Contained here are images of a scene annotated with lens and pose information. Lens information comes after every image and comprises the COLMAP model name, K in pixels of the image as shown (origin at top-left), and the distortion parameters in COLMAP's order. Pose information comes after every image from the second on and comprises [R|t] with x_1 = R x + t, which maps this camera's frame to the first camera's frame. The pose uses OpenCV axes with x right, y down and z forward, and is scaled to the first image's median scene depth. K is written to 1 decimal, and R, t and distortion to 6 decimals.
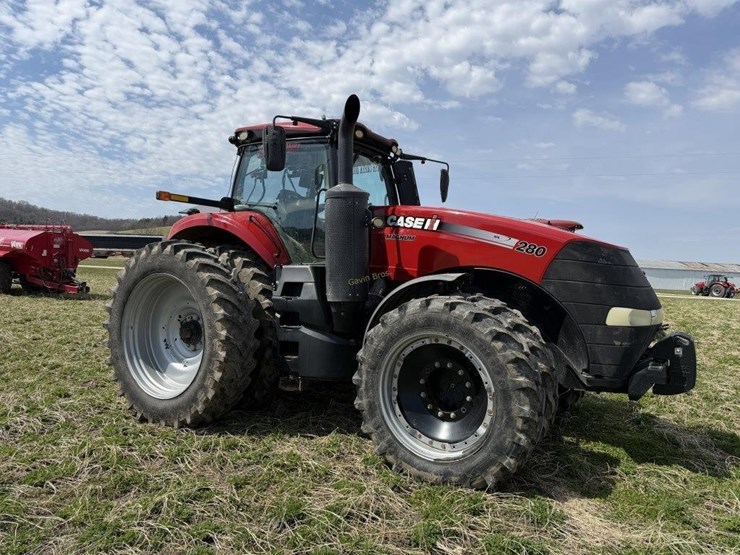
lens RADIAL K [[520.6, 0, 378.9], [0, 520.6, 286.6], [0, 0, 1]] dist [0.046924, -0.046448]
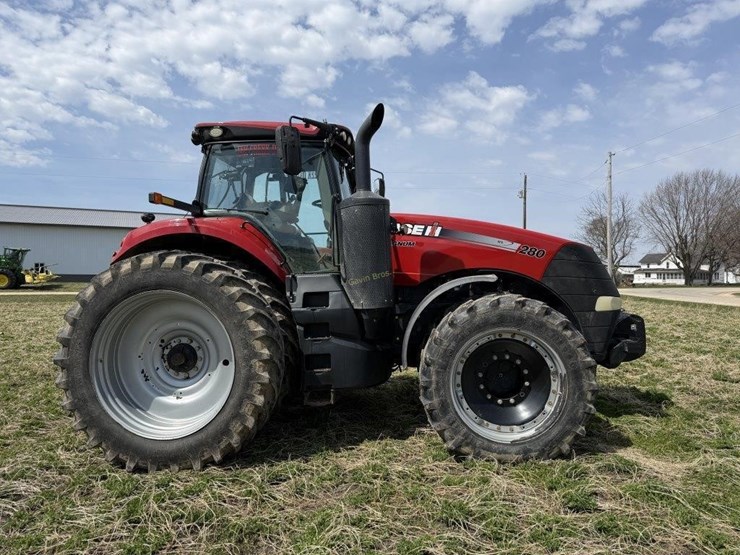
lens RADIAL K [[520.6, 0, 381.8], [0, 520.6, 293.1], [0, 0, 1]] dist [0.046924, -0.046448]
pose [[0.893672, -0.056749, 0.445117, -0.505081], [0.056243, 0.998314, 0.014357, -0.014415], [-0.445181, 0.012204, 0.895357, 0.095722]]
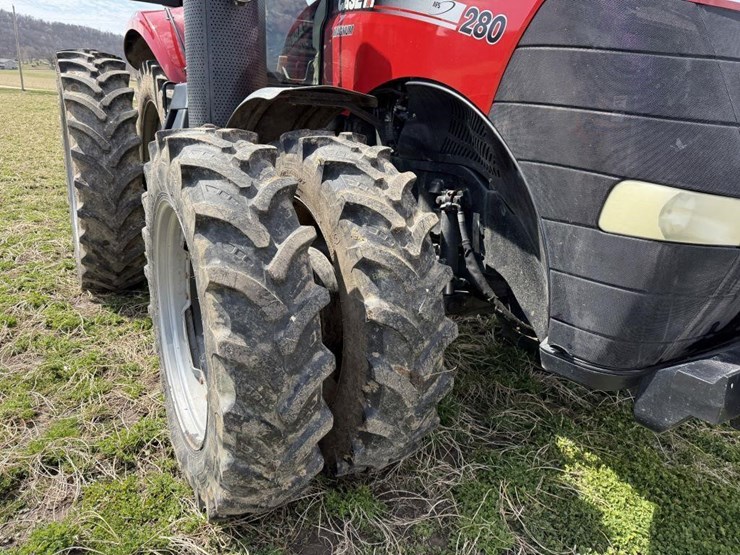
lens RADIAL K [[520.6, 0, 367.4], [0, 520.6, 286.6], [0, 0, 1]] dist [0.046924, -0.046448]
pose [[0.874069, 0.169480, -0.455280, 0.410466], [-0.047004, 0.962279, 0.267973, 0.018548], [0.483522, -0.212827, 0.849065, 0.528059]]
